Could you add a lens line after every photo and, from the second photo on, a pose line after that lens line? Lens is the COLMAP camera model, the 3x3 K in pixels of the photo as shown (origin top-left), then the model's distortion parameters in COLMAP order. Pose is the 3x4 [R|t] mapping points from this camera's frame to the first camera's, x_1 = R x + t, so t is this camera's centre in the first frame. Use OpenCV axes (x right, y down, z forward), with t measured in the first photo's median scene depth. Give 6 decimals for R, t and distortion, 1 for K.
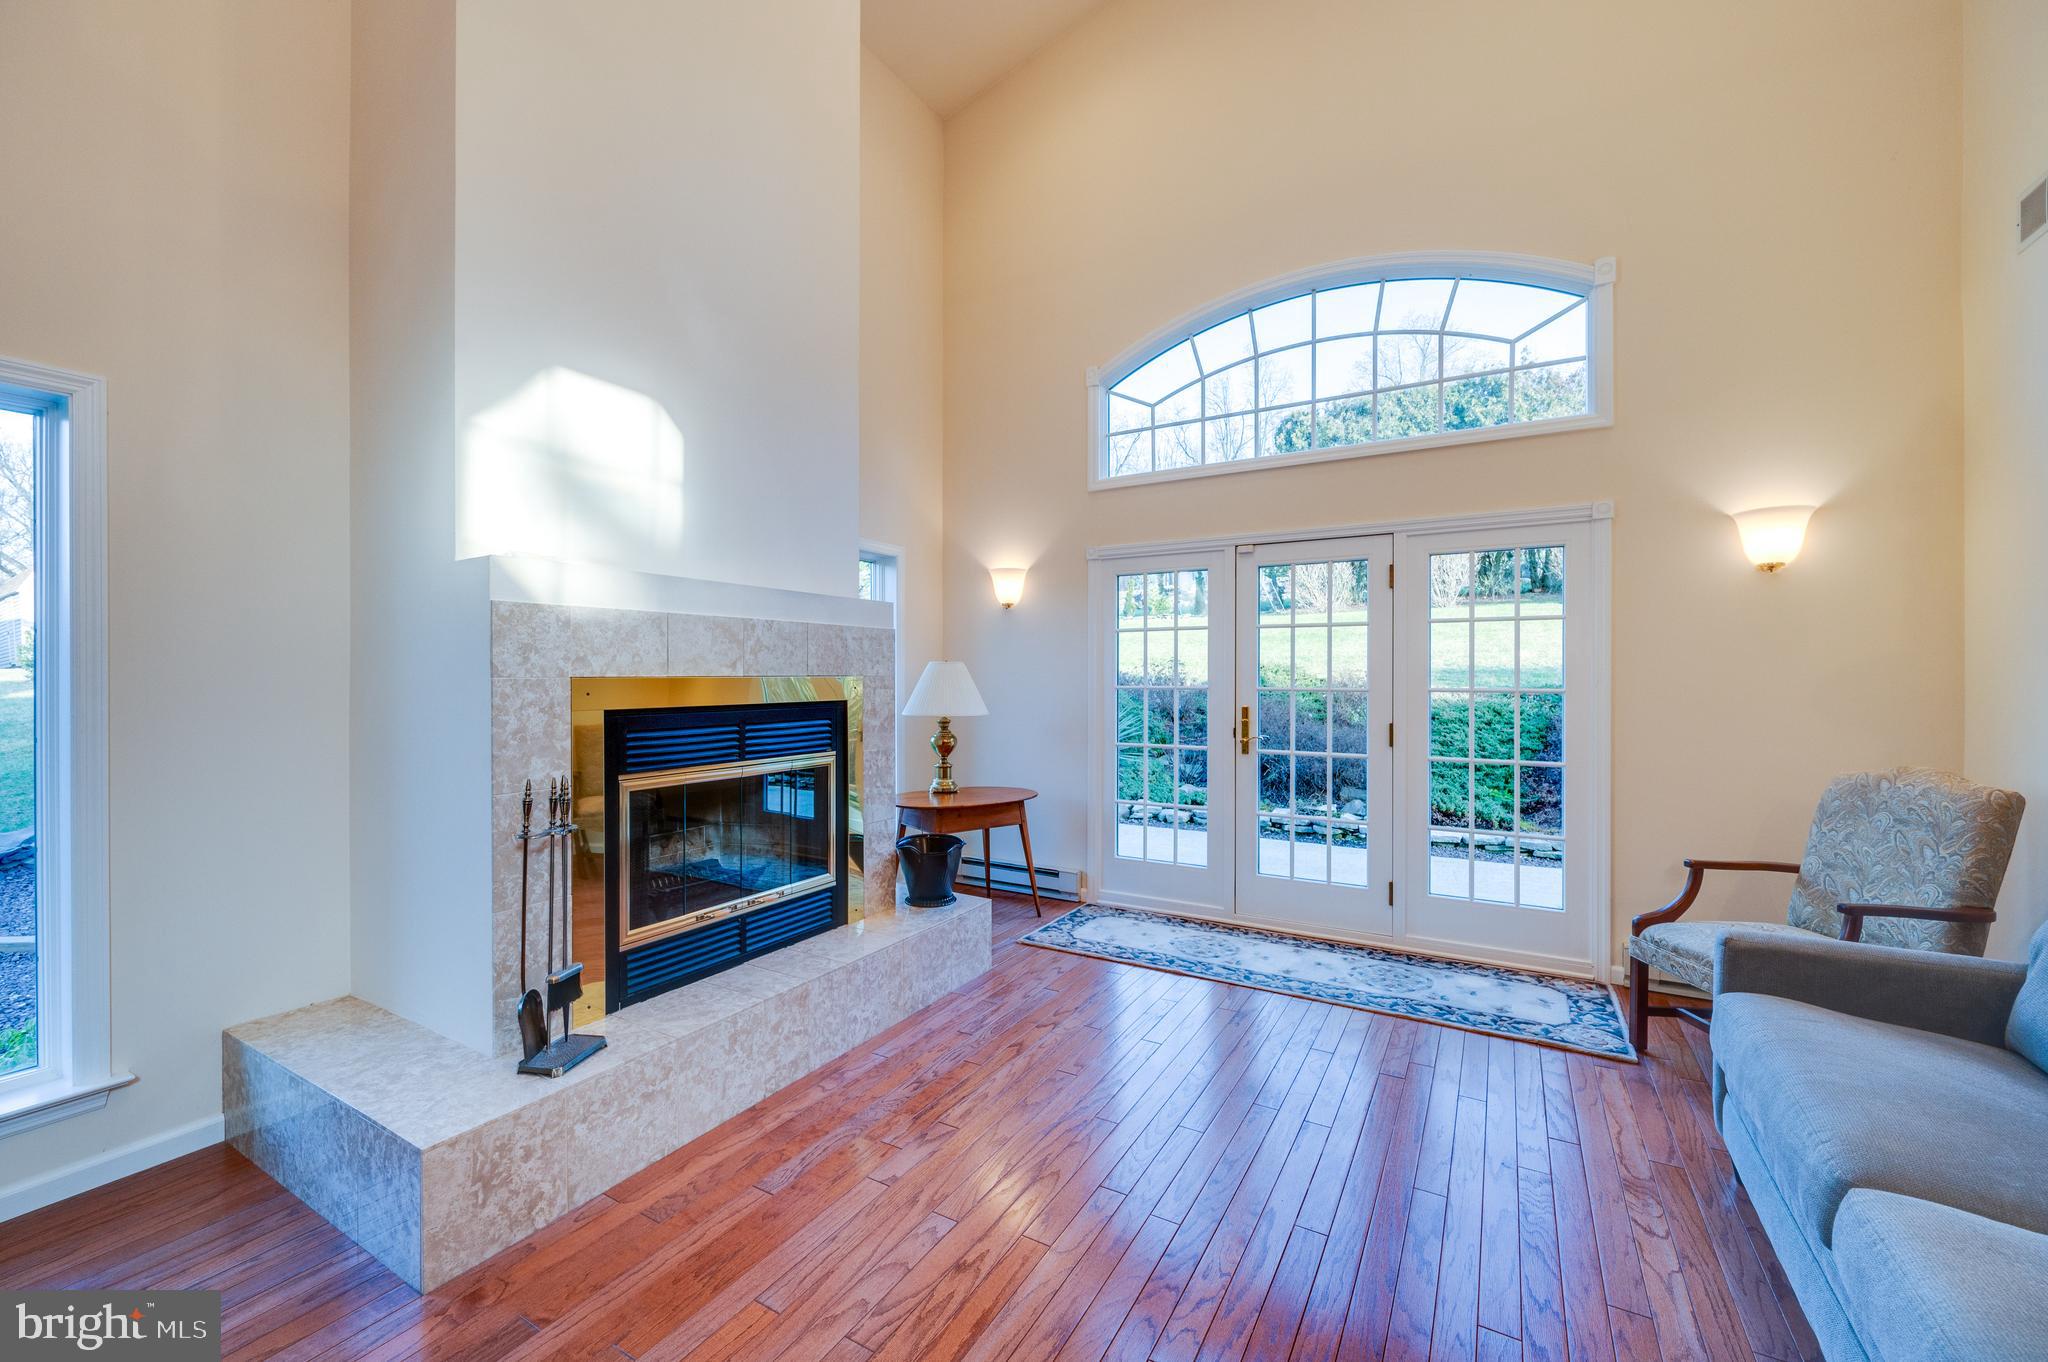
lens RADIAL K [[803.6, 0, 1017.4], [0, 803.6, 685.0], [0, 0, 1]] dist [-0.000357, -0.000163]
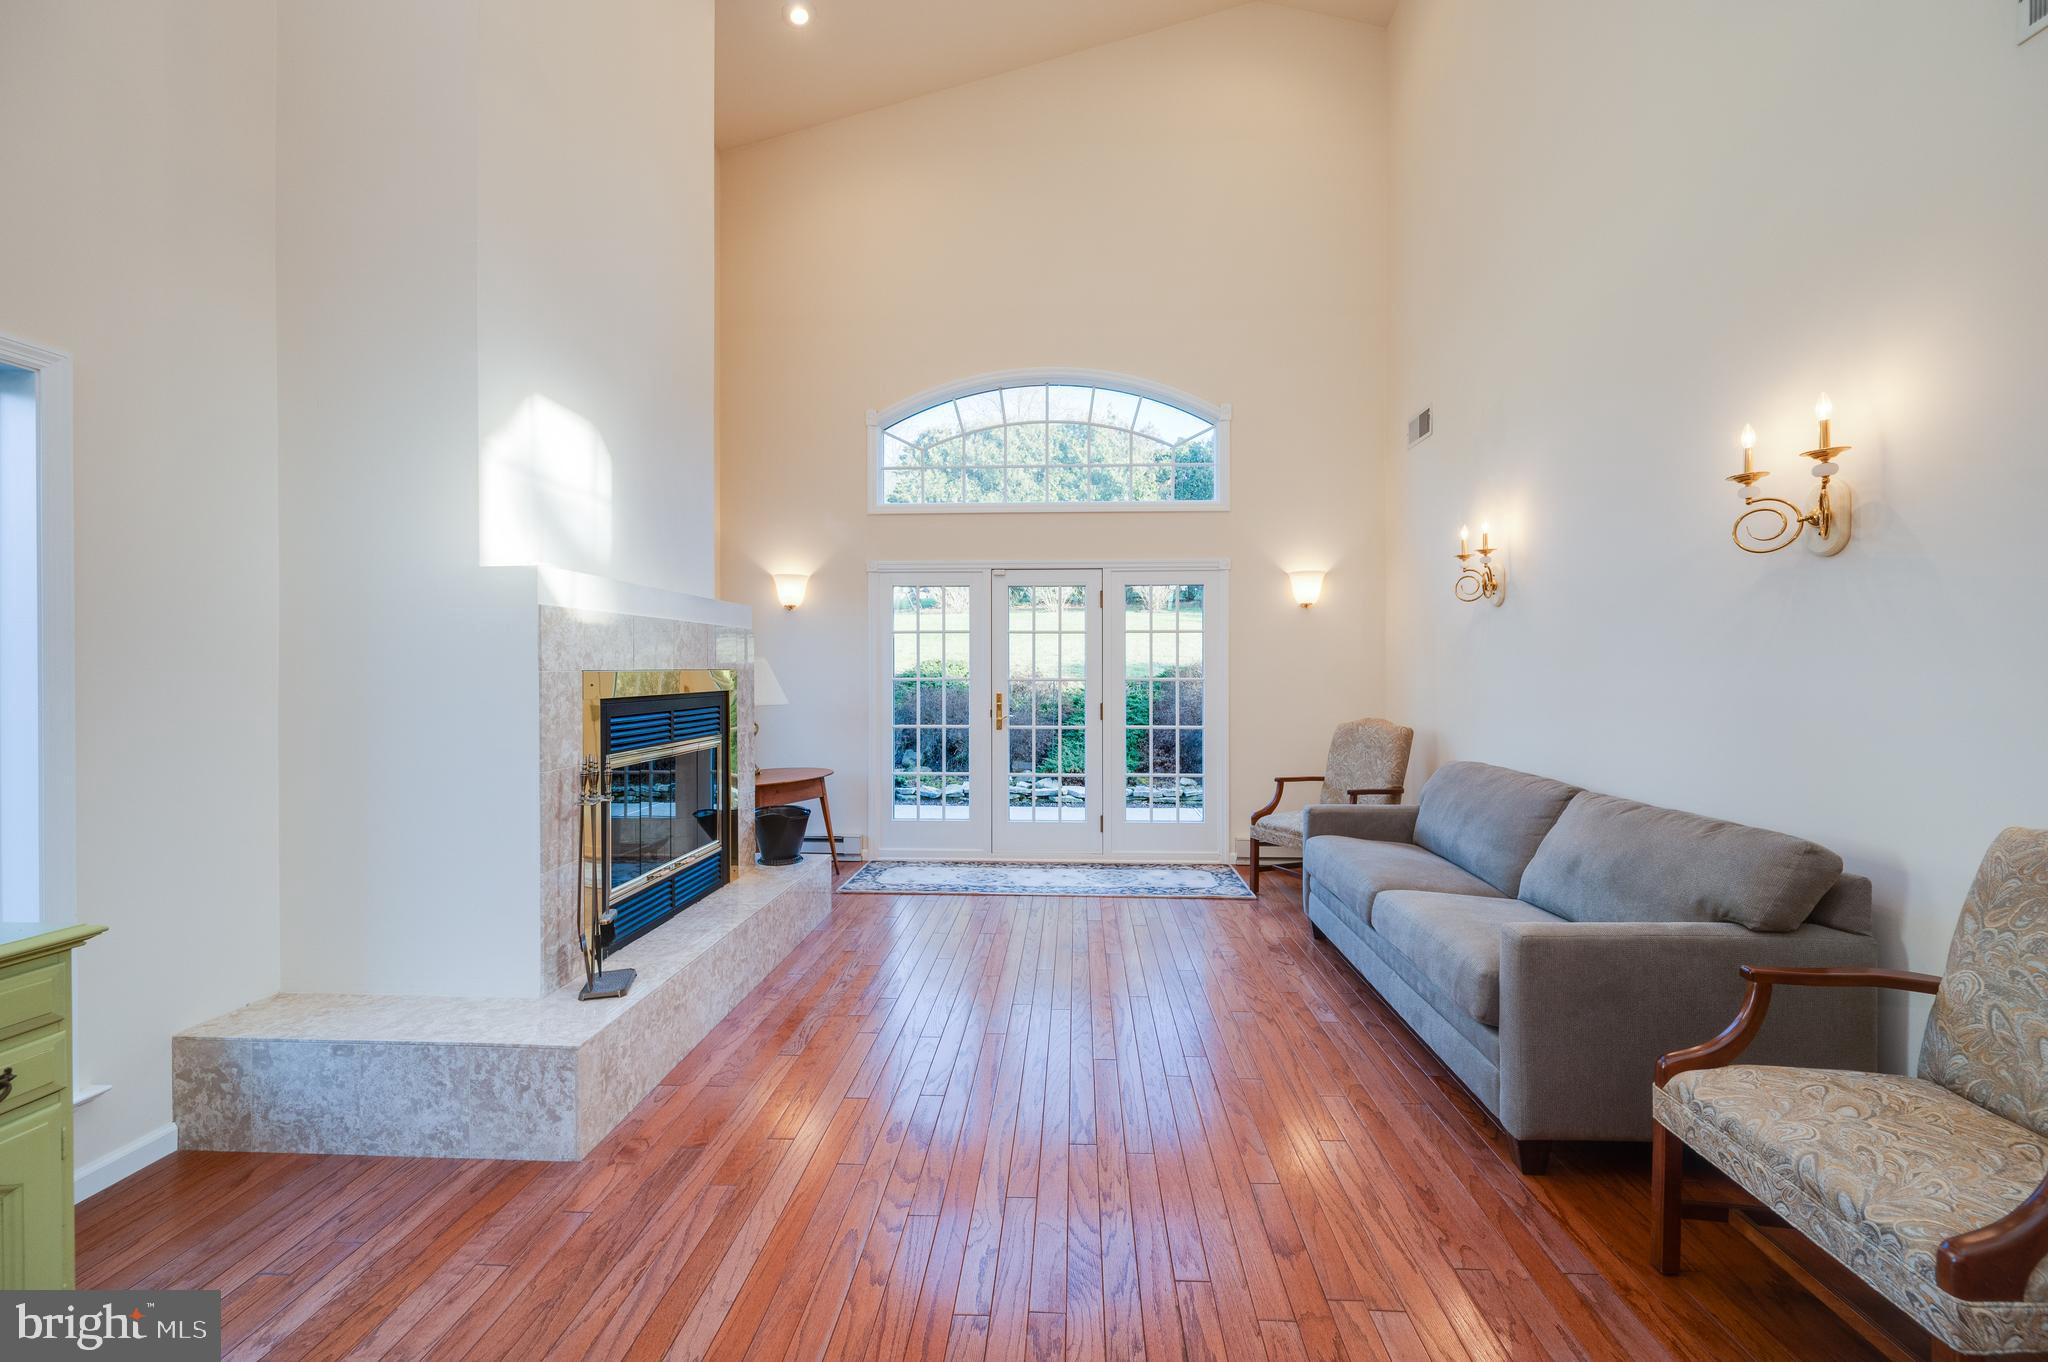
lens RADIAL K [[803.6, 0, 1020.9], [0, 803.6, 682.1], [0, 0, 1]] dist [-0.000357, -0.000163]
pose [[0.889046, -0.007410, 0.457758, -0.412409], [0.005502, 0.999970, 0.005501, 0.003020], [-0.457785, -0.002372, 0.889060, -0.257879]]
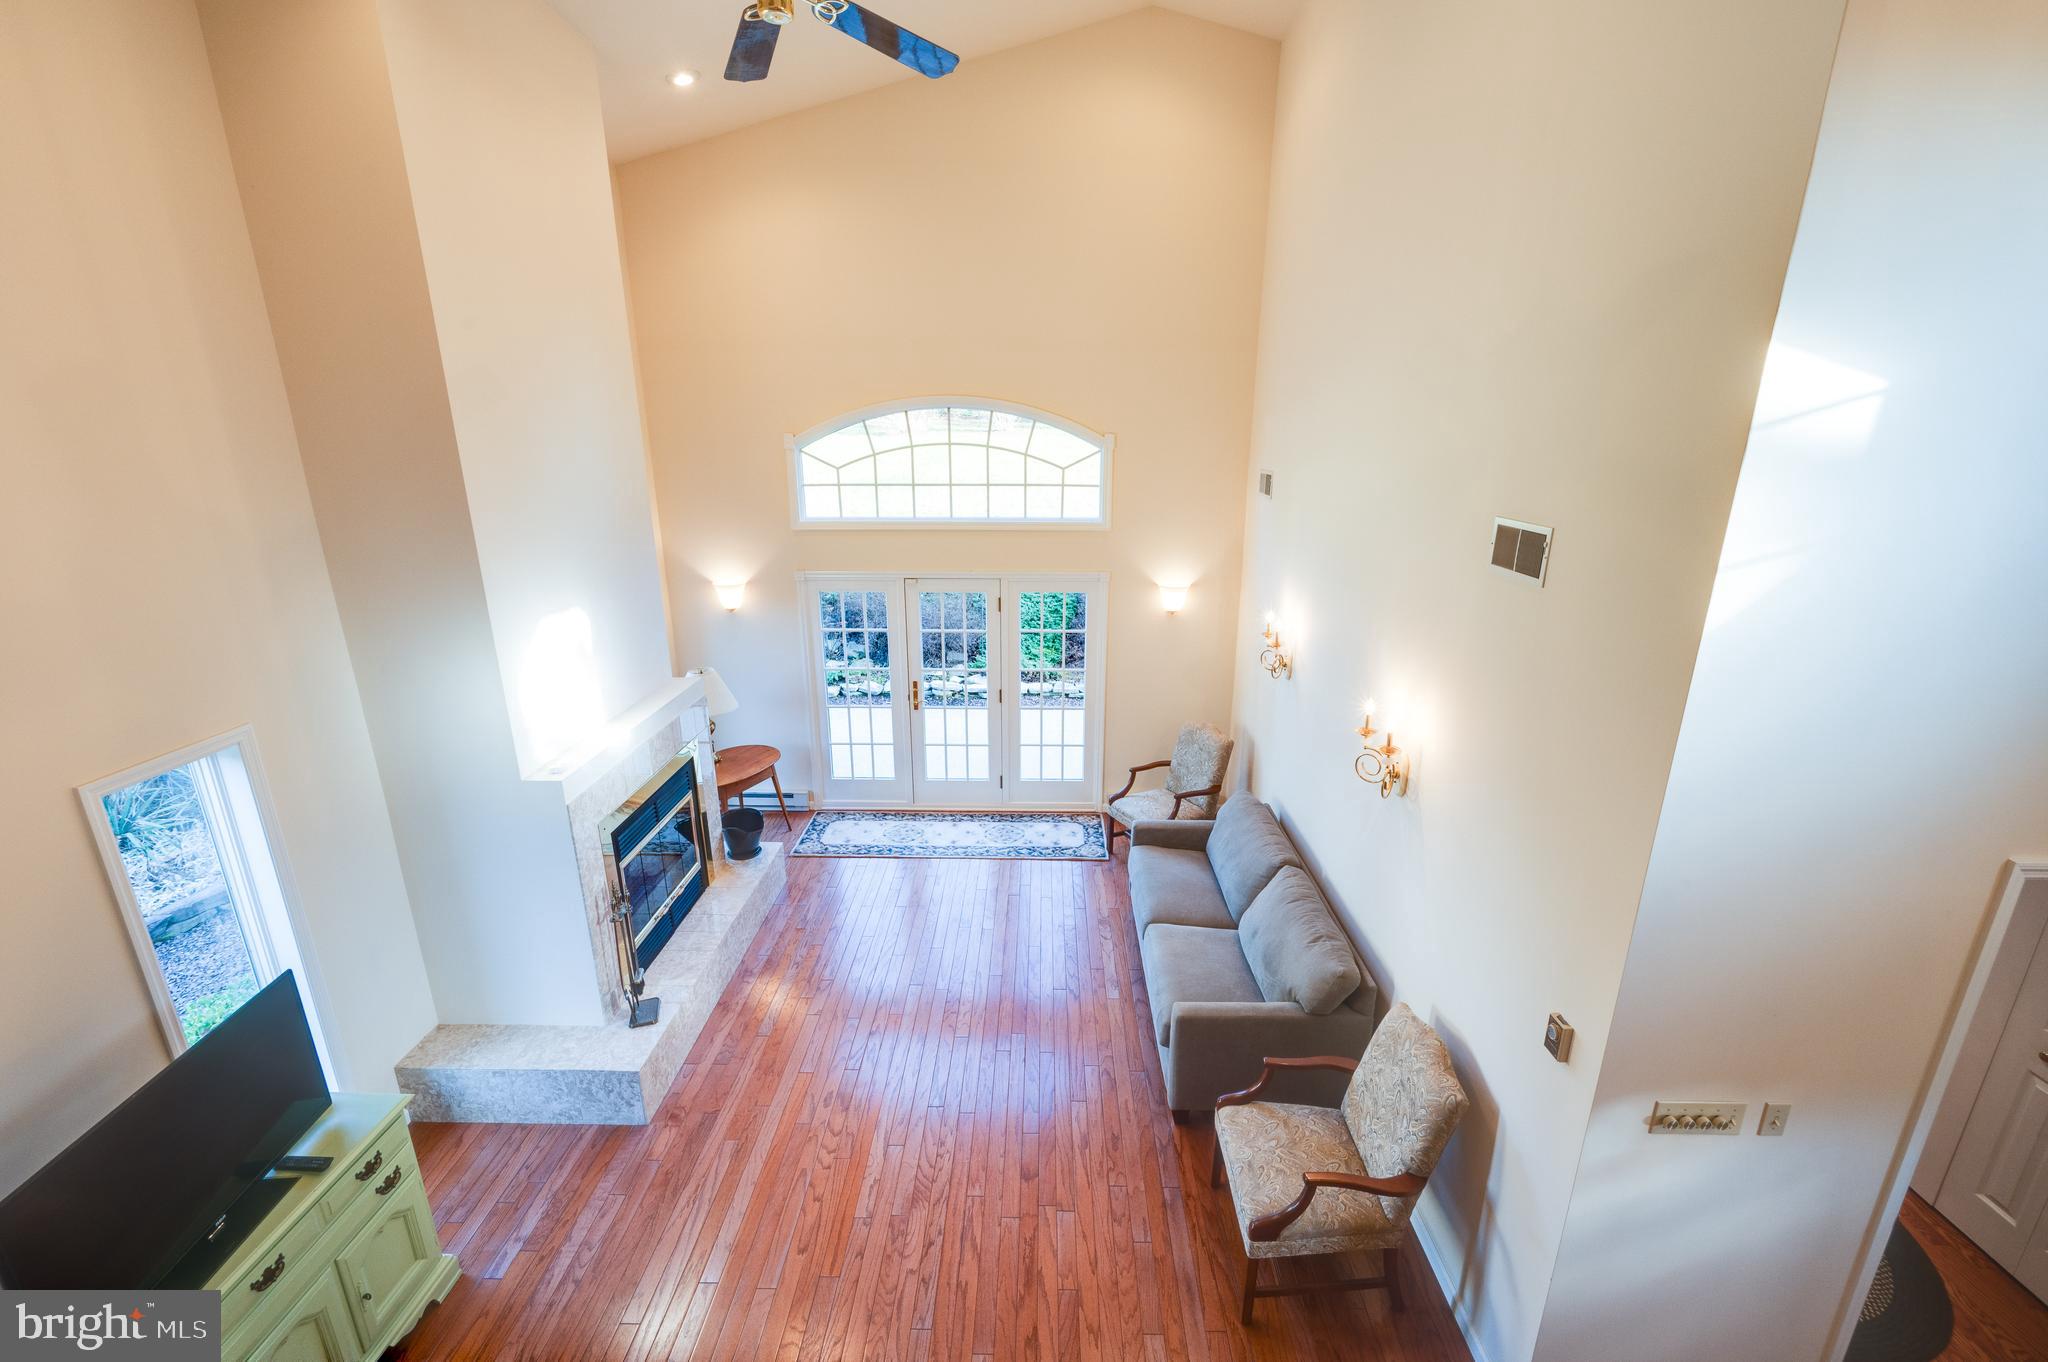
lens RADIAL K [[834.9, 0, 1006.6], [0, 834.9, 693.3], [0, 0, 1]] dist [0.000522, -0.000194]
pose [[0.876909, -0.149358, 0.456861, -0.442831], [0.008876, 0.955365, 0.295294, -0.623240], [-0.480574, -0.254891, 0.839094, -0.656183]]
